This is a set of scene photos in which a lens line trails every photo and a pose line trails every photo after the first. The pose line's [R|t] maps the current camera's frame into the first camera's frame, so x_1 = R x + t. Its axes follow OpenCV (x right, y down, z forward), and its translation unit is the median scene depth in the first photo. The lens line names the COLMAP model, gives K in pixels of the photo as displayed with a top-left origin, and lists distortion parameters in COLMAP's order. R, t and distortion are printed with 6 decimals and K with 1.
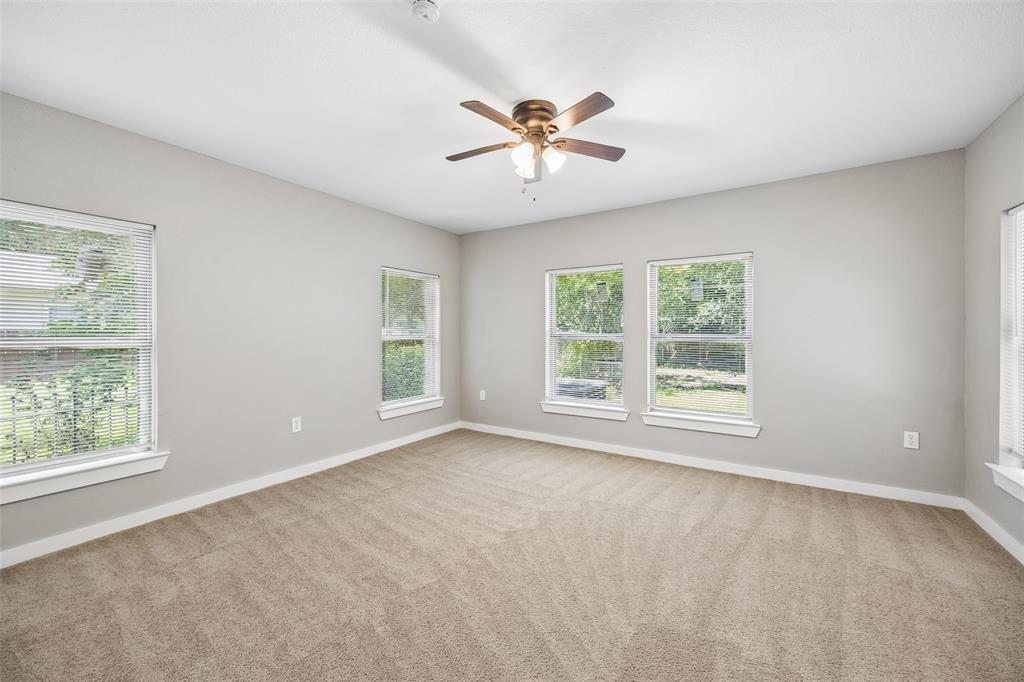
lens RADIAL K [[413.6, 0, 513.7], [0, 413.6, 339.0], [0, 0, 1]] dist [0.013467, -0.000007]
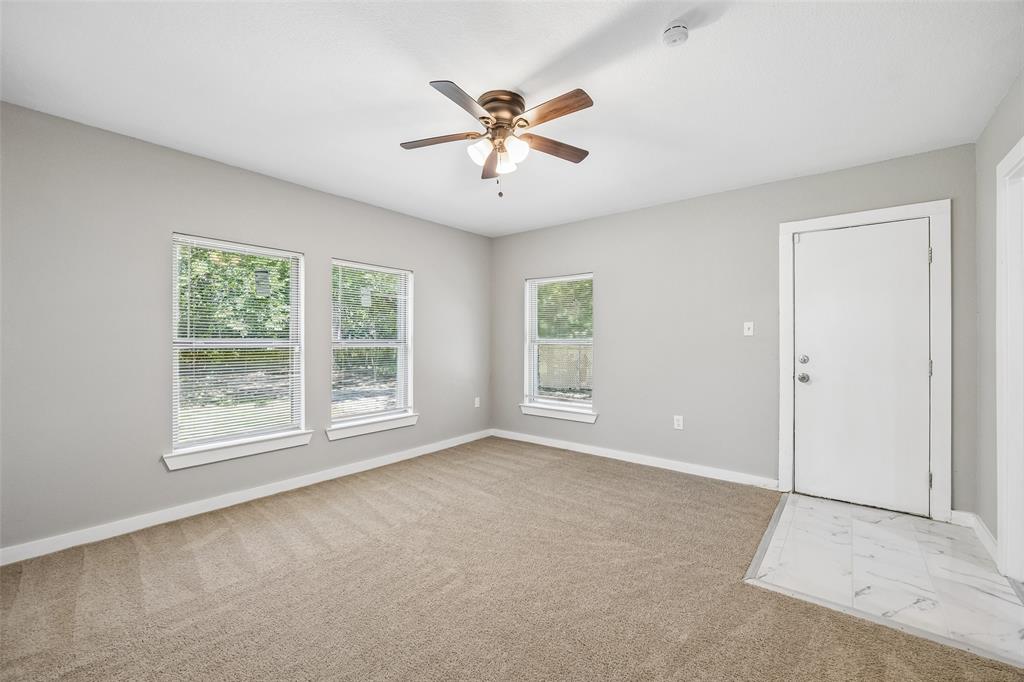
lens RADIAL K [[413.6, 0, 513.7], [0, 413.6, 339.0], [0, 0, 1]] dist [0.013467, -0.000007]
pose [[0.124457, -0.000992, 0.992225, -0.643448], [0.010877, 0.999941, -0.000364, -0.009935], [-0.992165, 0.010838, 0.124460, 0.616210]]
